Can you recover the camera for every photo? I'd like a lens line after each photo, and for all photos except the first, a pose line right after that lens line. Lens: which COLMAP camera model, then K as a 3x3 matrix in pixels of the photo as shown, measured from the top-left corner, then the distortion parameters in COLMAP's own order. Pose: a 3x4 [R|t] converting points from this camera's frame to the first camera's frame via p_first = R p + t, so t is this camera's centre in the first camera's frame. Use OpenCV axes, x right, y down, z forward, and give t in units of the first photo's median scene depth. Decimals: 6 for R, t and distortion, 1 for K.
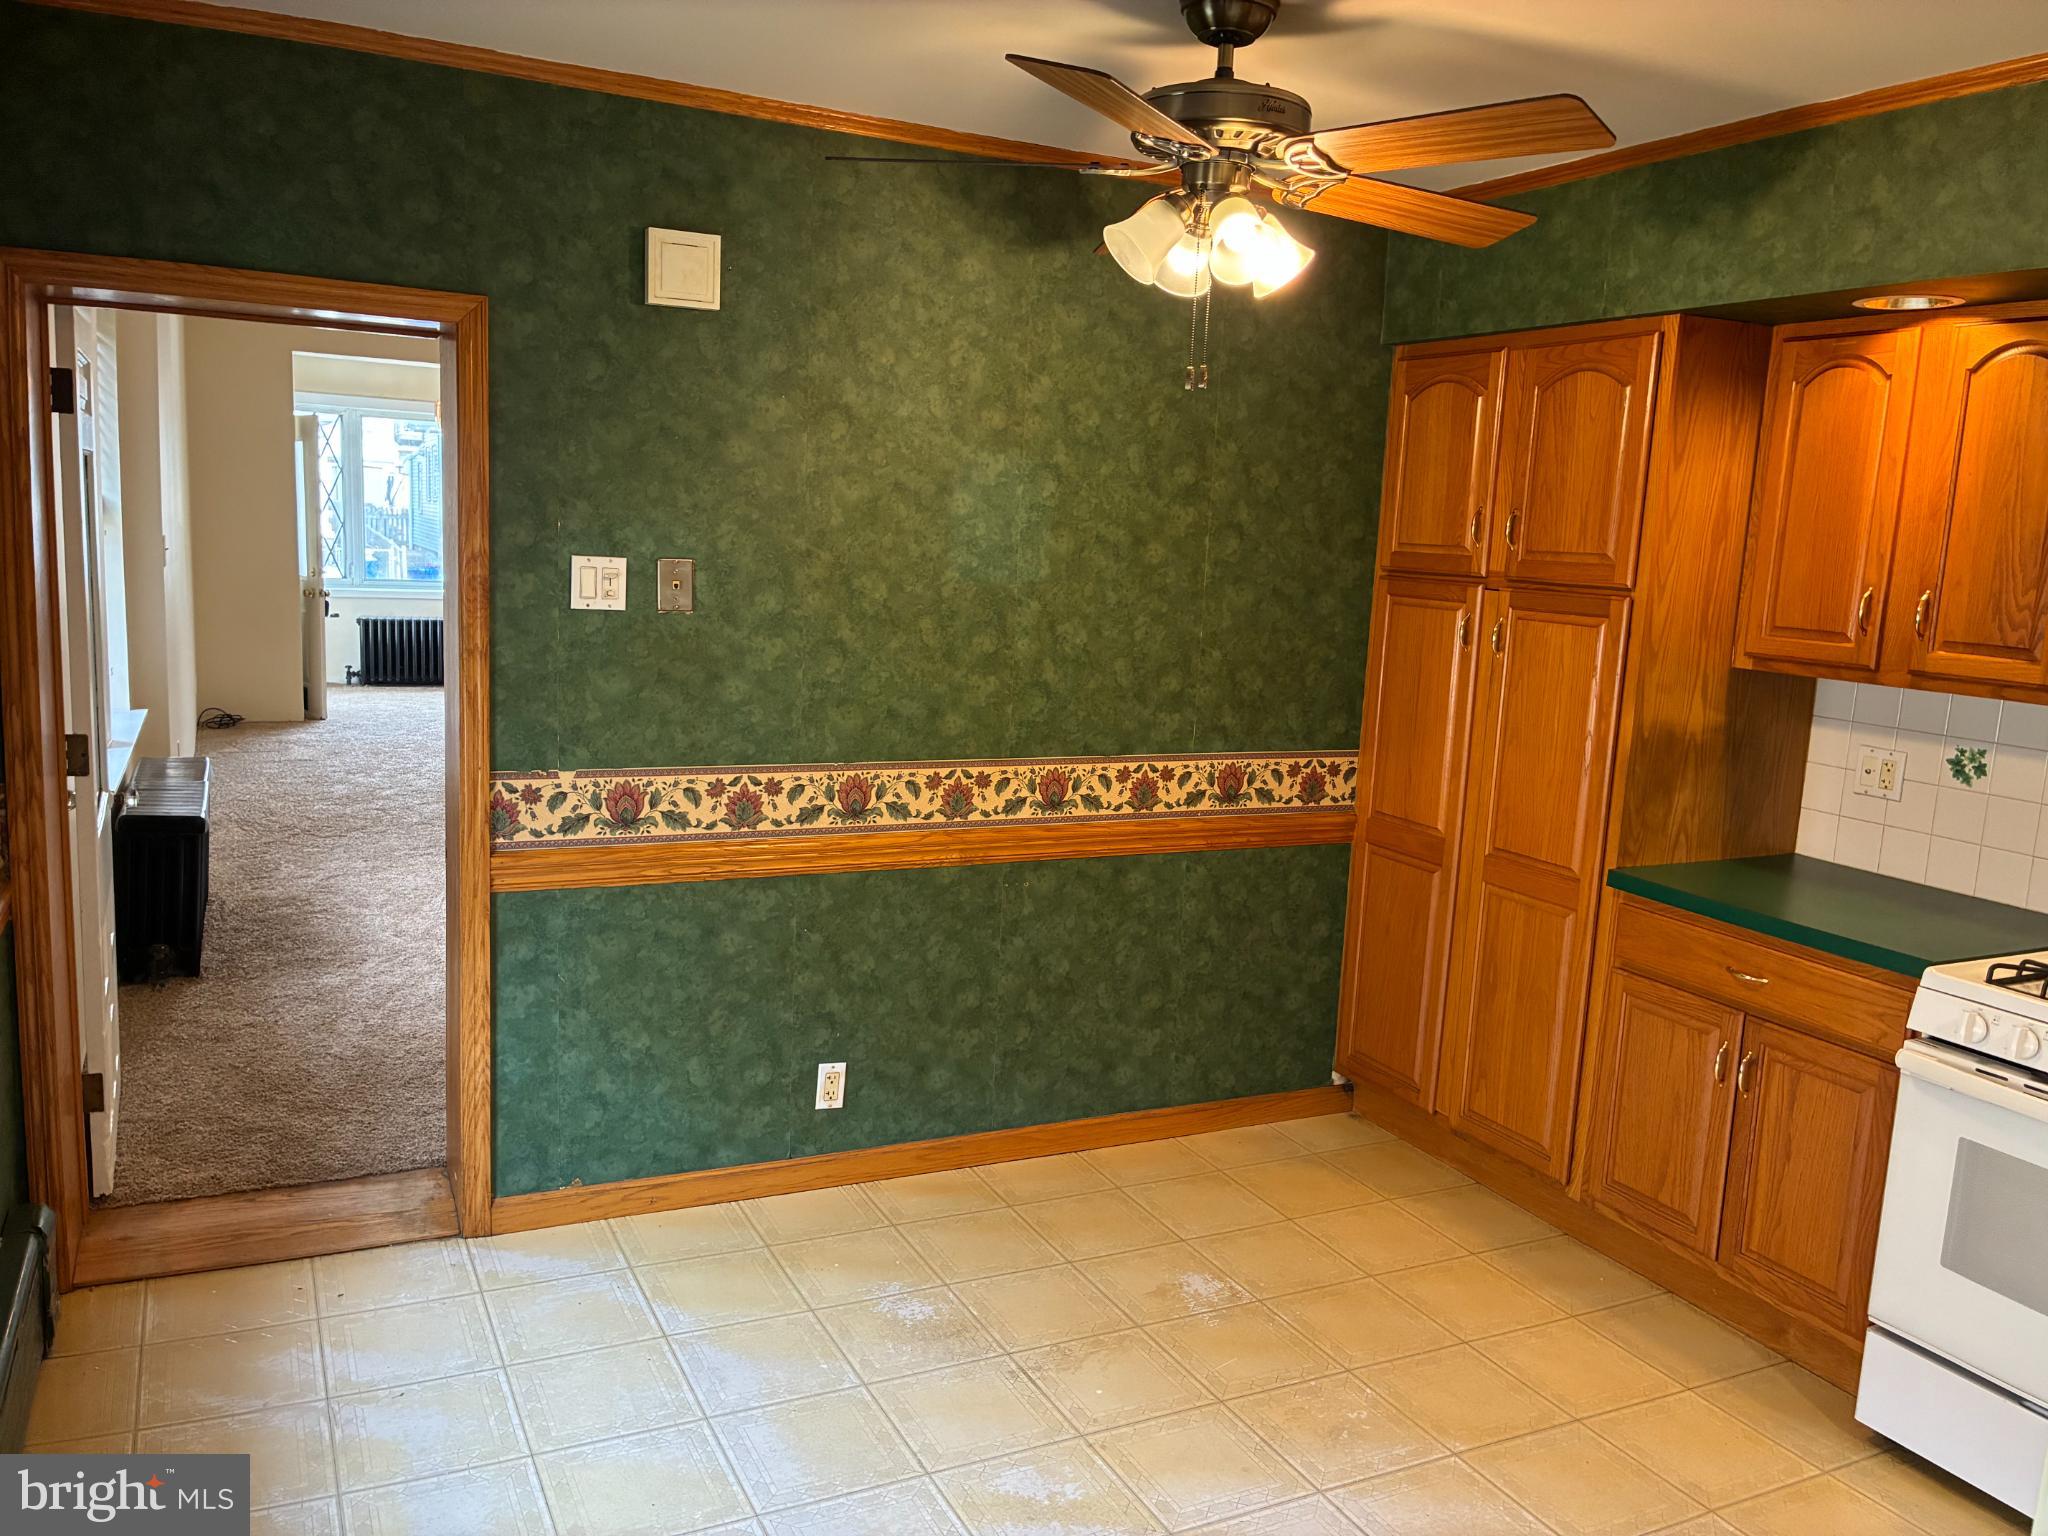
lens RADIAL K [[1540.3, 0, 1010.2], [0, 1540.3, 772.3], [0, 0, 1]] dist [0.041213, -0.049620]
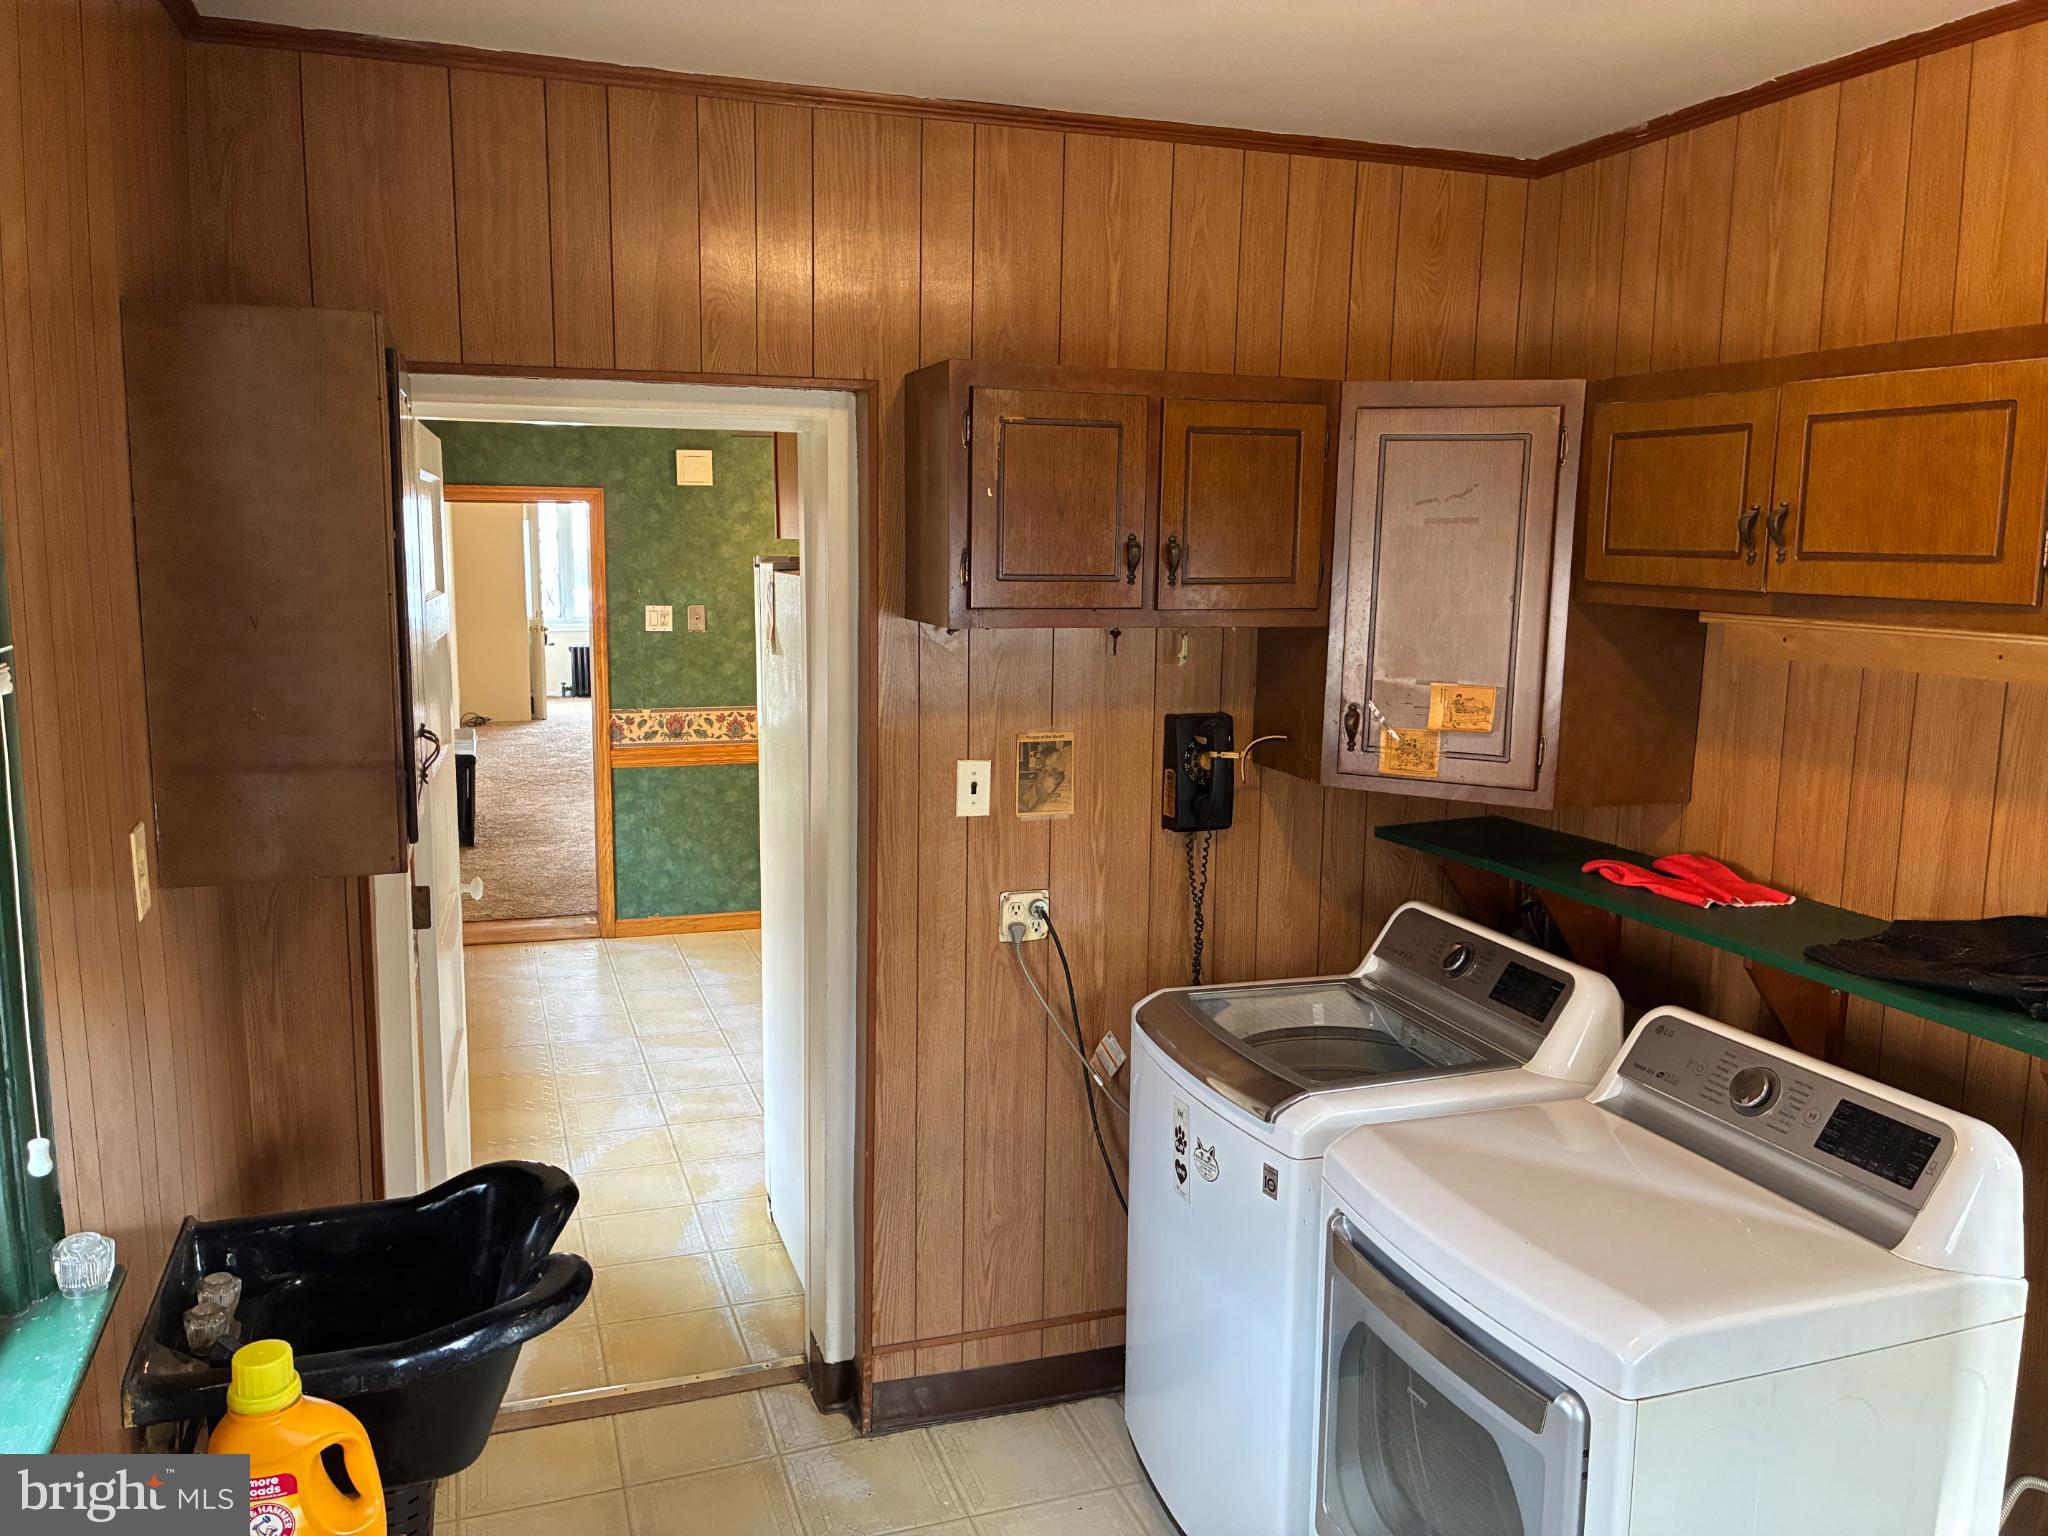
lens RADIAL K [[1540.3, 0, 1028.6], [0, 1540.3, 761.5], [0, 0, 1]] dist [0.041213, -0.049620]
pose [[0.992600, -0.021396, -0.119533, 0.453663], [0.019237, 0.999631, -0.019187, 0.115090], [0.119899, 0.016745, 0.992645, -0.961575]]
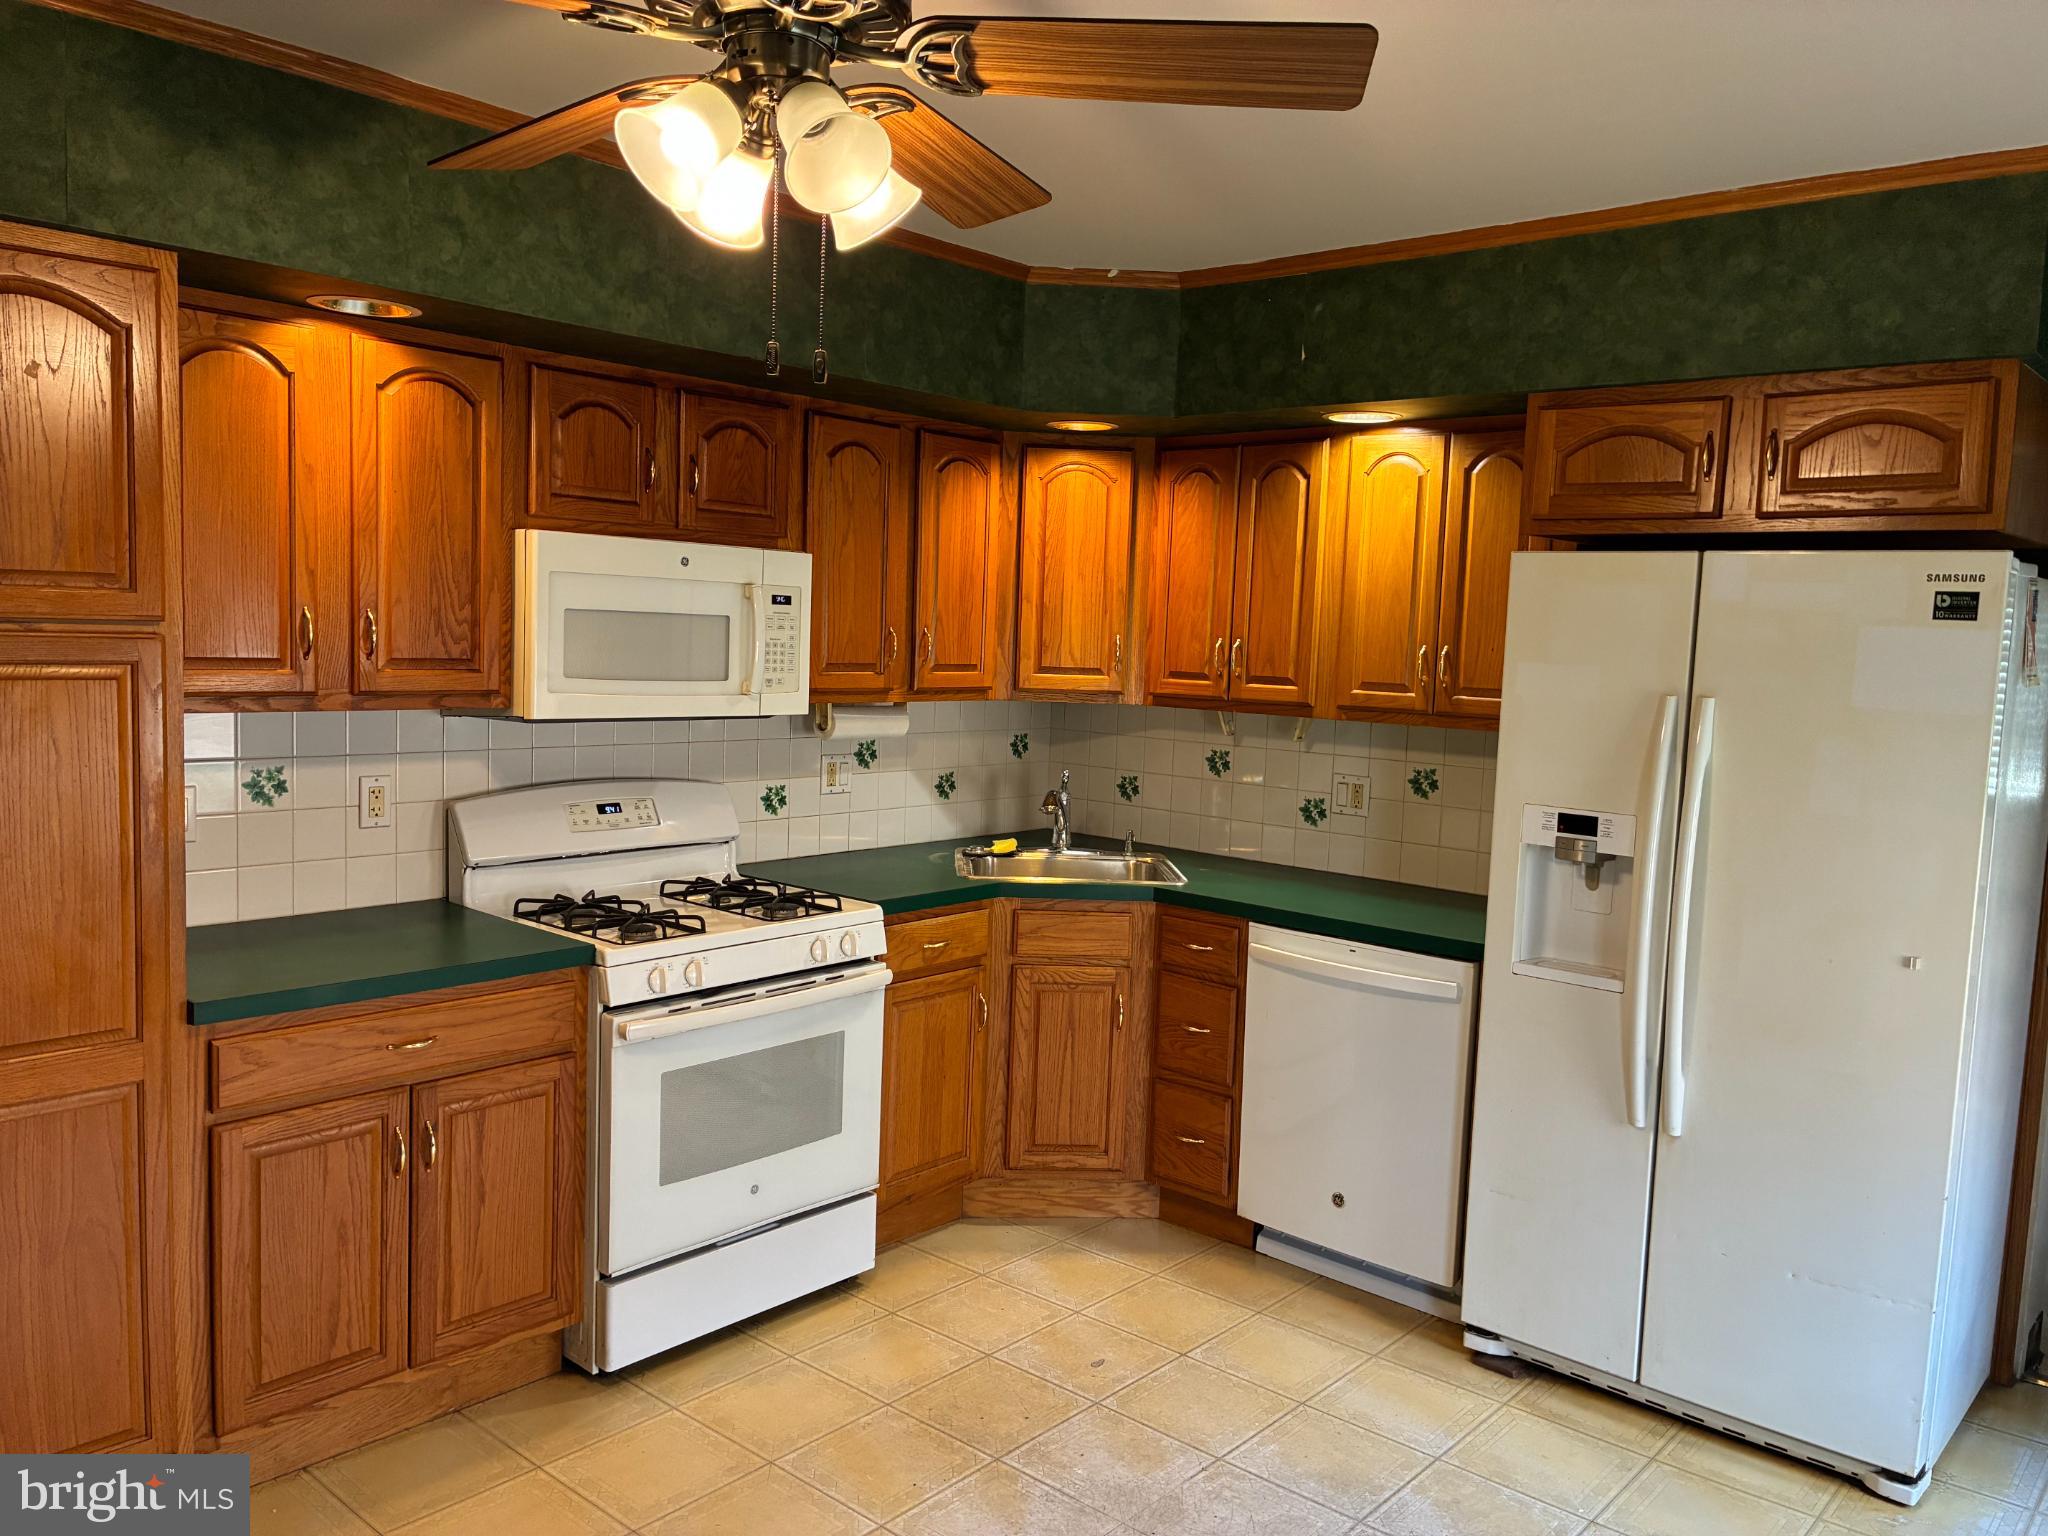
lens RADIAL K [[1540.3, 0, 1025.9], [0, 1540.3, 769.3], [0, 0, 1]] dist [0.041213, -0.049620]
pose [[-0.366413, -0.146833, 0.918794, -0.664951], [0.096948, 0.976070, 0.194649, -0.239082], [-0.925388, 0.160397, -0.343409, 1.381516]]
